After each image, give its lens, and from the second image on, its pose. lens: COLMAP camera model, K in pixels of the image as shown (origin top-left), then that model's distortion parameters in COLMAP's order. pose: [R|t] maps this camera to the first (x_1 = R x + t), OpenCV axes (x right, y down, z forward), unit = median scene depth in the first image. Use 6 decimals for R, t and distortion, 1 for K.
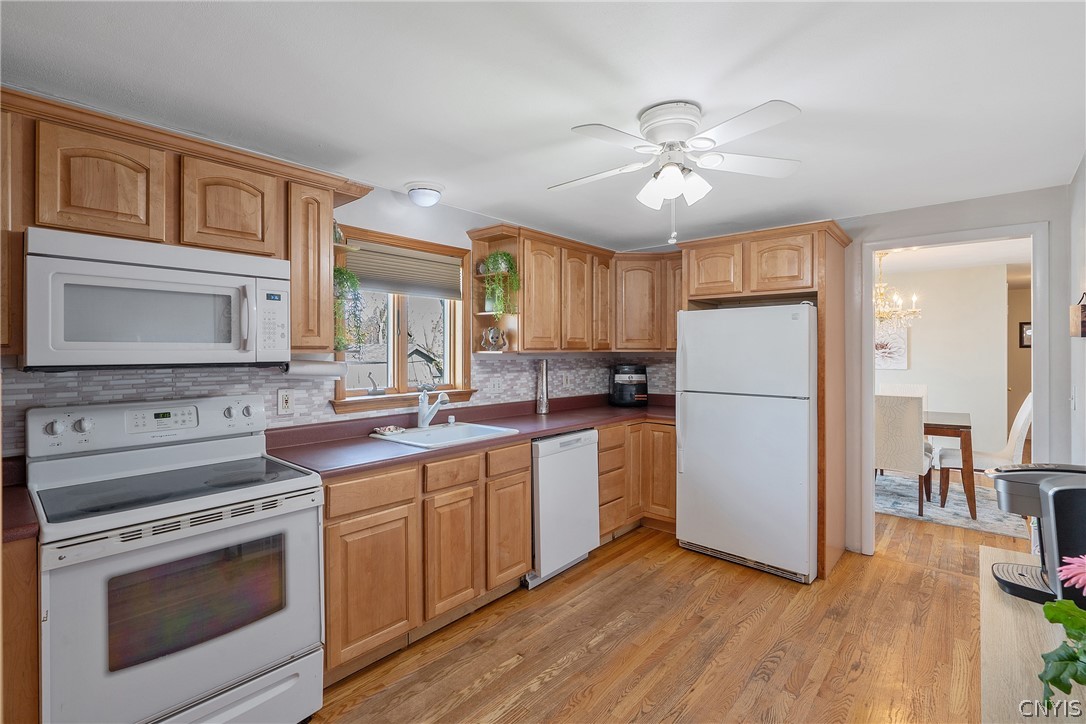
lens RADIAL K [[499.3, 0, 531.9], [0, 499.3, 349.0], [0, 0, 1]] dist [-0.017955, 0.000174]
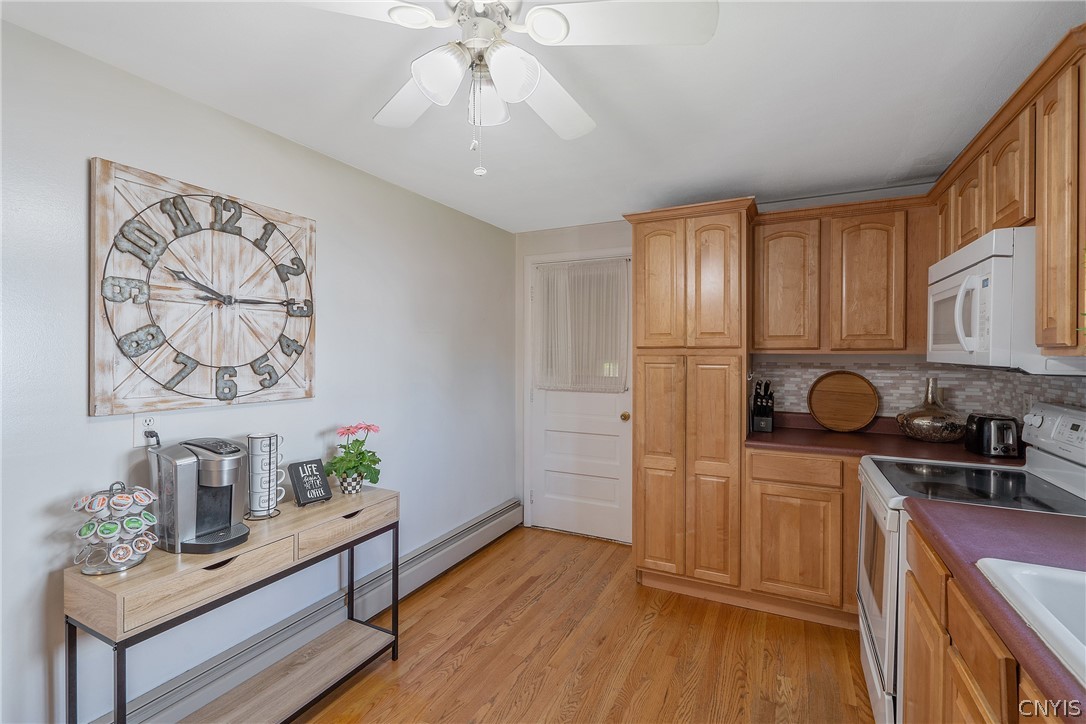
lens RADIAL K [[492.2, 0, 538.5], [0, 492.2, 358.7], [0, 0, 1]] dist [-0.009398, -0.000075]
pose [[-0.966502, 0.002987, -0.256643, 0.217755], [-0.000264, 0.999920, 0.012633, 0.003390], [0.256660, 0.012278, -0.966424, 0.951151]]
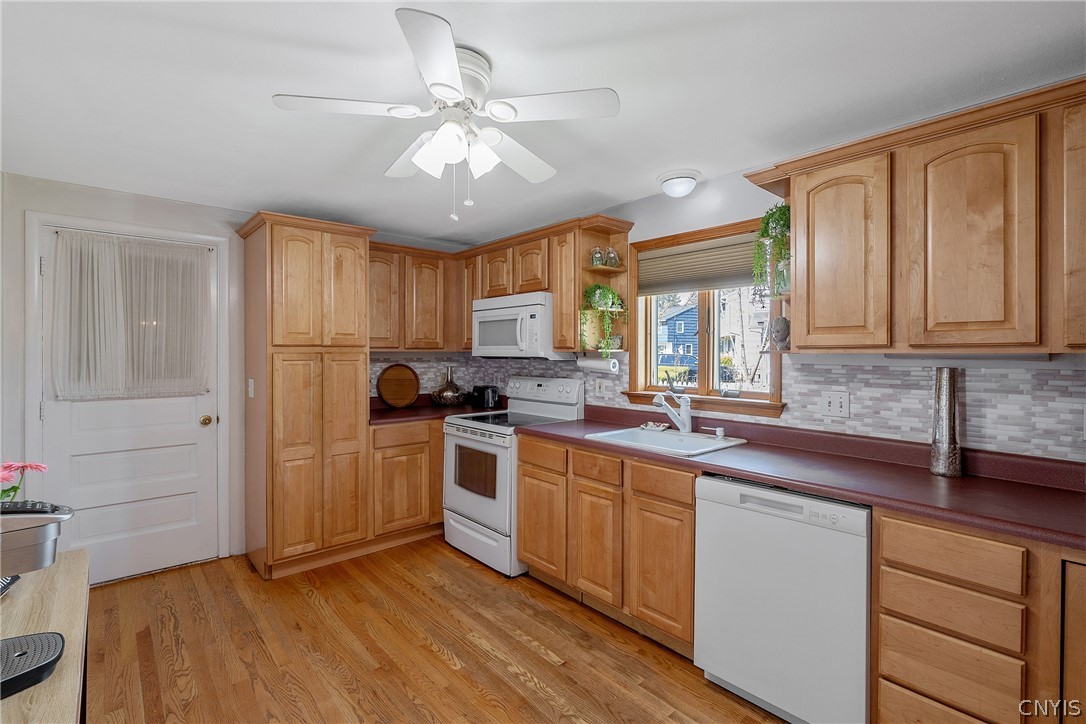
lens RADIAL K [[492.2, 0, 538.5], [0, 492.2, 358.7], [0, 0, 1]] dist [-0.009398, -0.000075]
pose [[-0.123812, 0.014304, -0.992203, 0.639627], [-0.000002, 0.999896, 0.014416, 0.005662], [0.992306, 0.001787, -0.123799, 0.739465]]
